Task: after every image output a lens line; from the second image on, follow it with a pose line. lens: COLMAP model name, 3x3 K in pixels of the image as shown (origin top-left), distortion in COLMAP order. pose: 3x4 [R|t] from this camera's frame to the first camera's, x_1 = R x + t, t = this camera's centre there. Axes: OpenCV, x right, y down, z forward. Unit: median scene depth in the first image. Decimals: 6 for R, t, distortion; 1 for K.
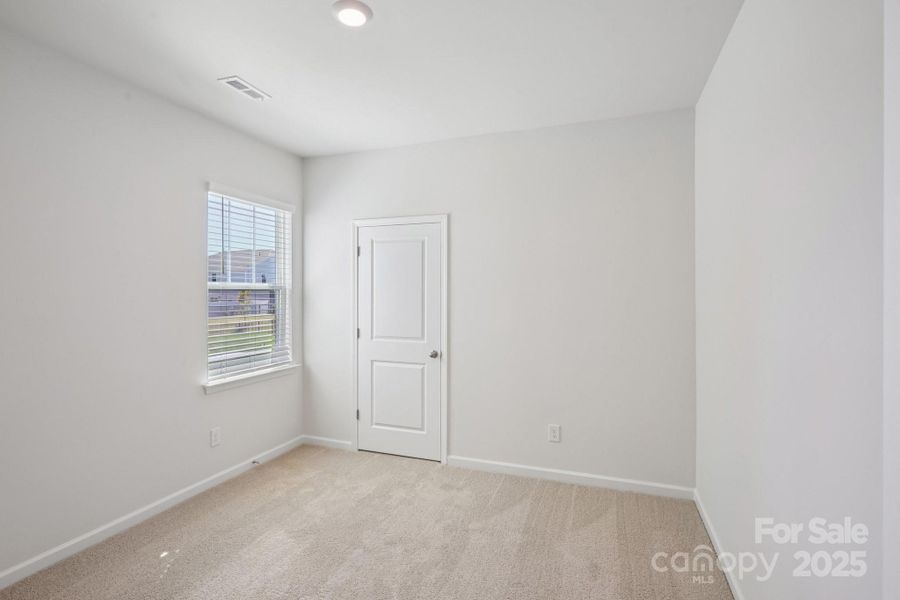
lens RADIAL K [[433.6, 0, 448.3], [0, 433.6, 298.2], [0, 0, 1]] dist [0.002748, -0.000431]
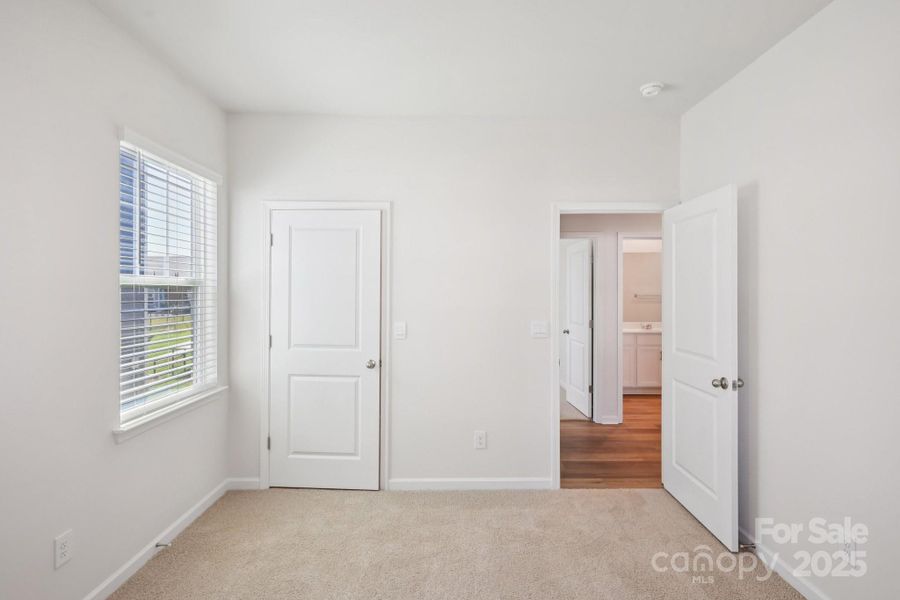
lens RADIAL K [[452.3, 0, 449.0], [0, 452.3, 298.0], [0, 0, 1]] dist [-0.007333, -0.000246]
pose [[0.942060, 0.001129, 0.335441, -0.185316], [-0.001502, 0.999999, 0.000854, -0.002005], [-0.335440, -0.001308, 0.942061, 0.107947]]
